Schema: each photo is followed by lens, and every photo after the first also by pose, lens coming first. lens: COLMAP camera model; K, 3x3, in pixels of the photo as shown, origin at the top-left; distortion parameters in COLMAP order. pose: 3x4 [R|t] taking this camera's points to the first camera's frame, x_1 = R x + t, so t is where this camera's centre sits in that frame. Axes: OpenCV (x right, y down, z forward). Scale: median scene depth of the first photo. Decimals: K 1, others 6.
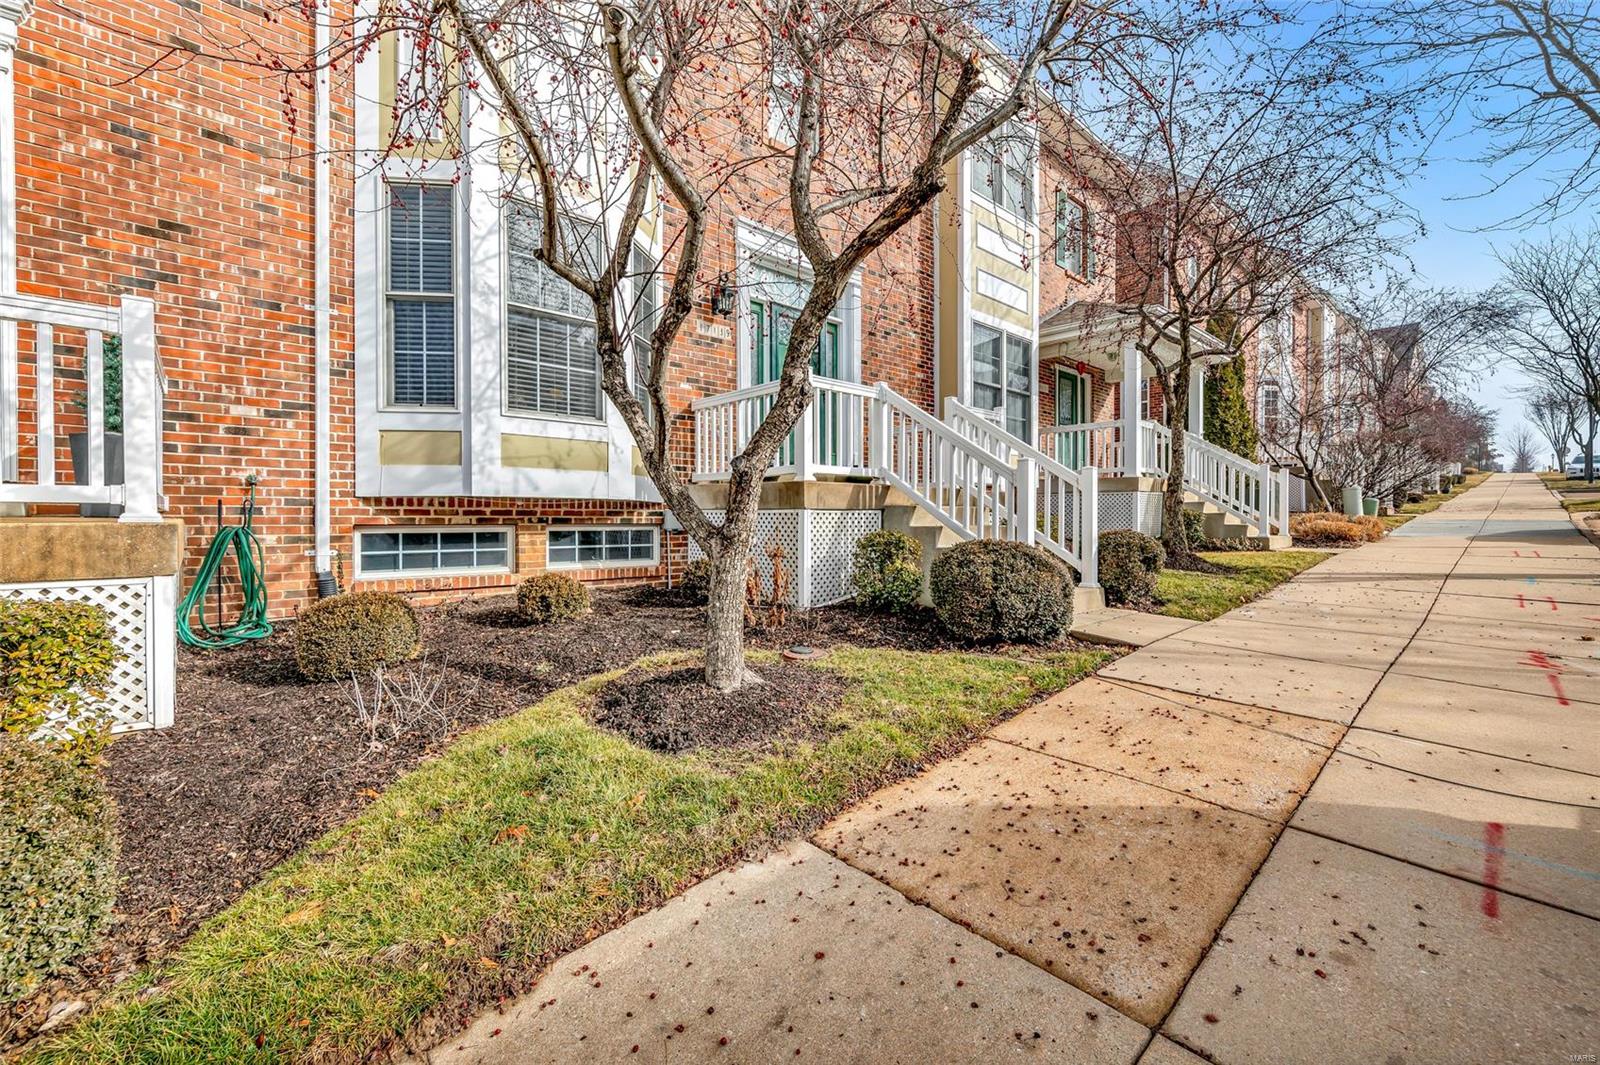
lens RADIAL K [[656.0, 0, 800.0], [0, 656.0, 532.5], [0, 0, 1]] dist [0.001966, 0.000084]
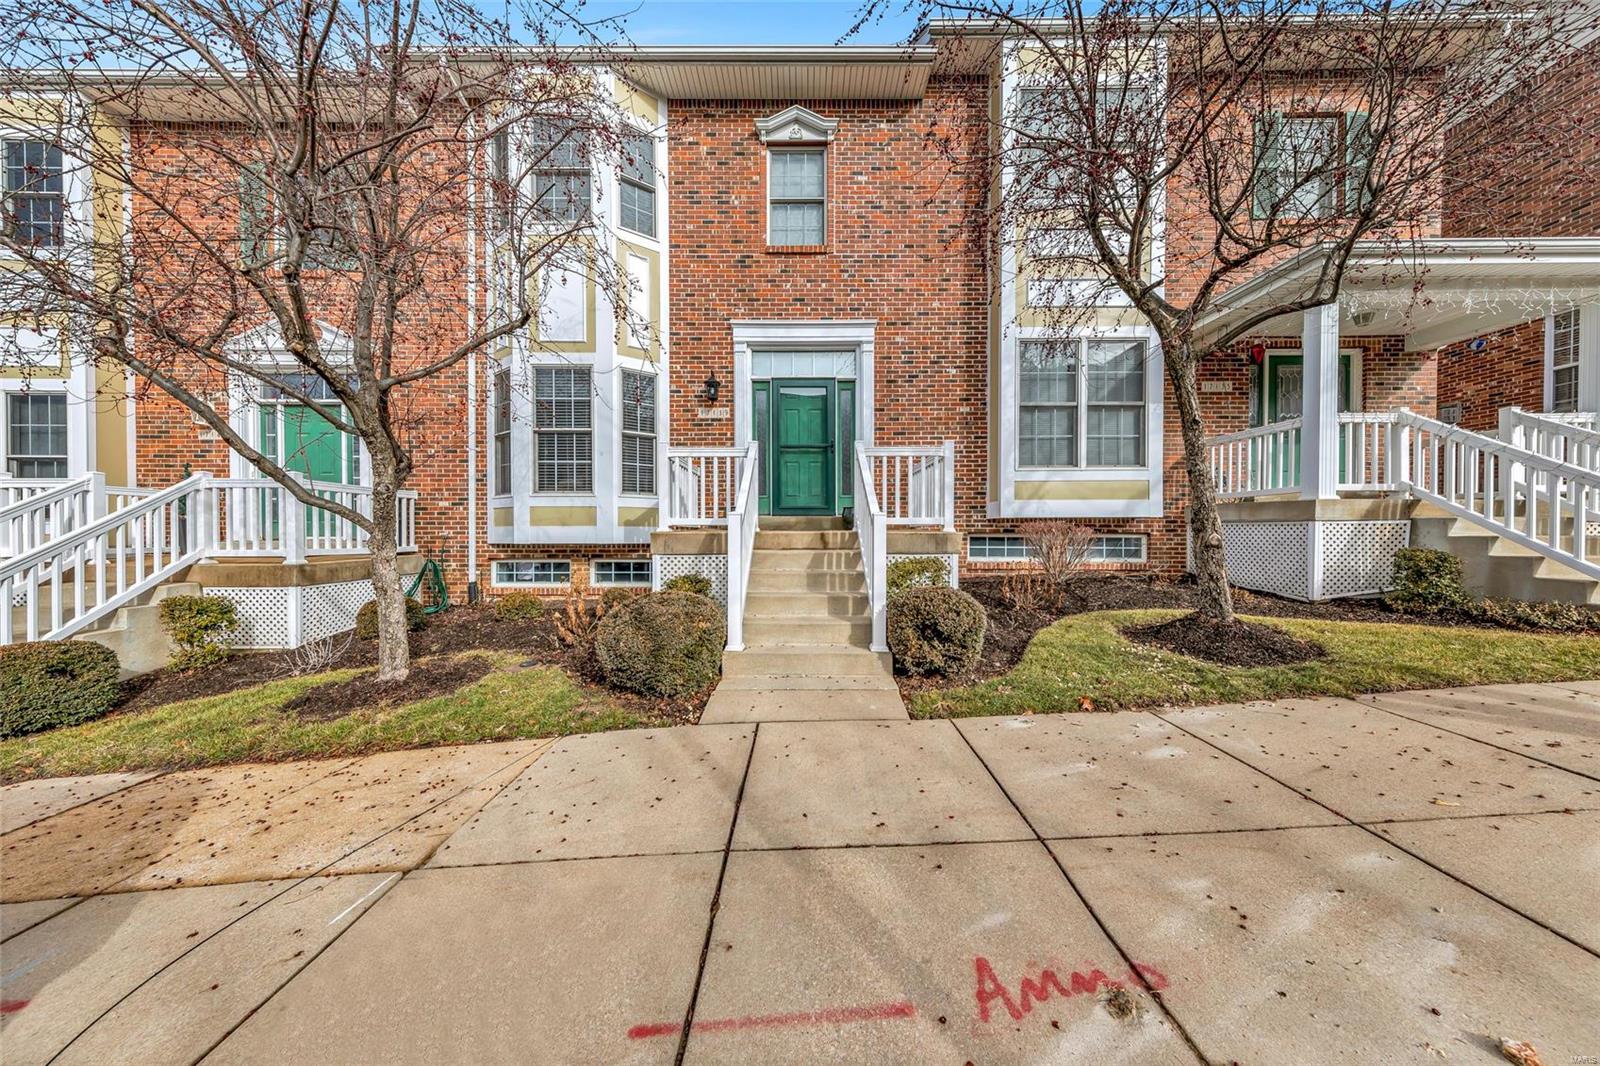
lens RADIAL K [[506.1, 0, 800.0], [0, 506.1, 533.0], [0, 0, 1]] dist [0.001545, 0.000060]
pose [[0.741787, -0.003496, -0.670627, 0.987766], [-0.010469, 0.999804, -0.016791, -0.070397], [0.670554, 0.019476, 0.741605, 0.520223]]
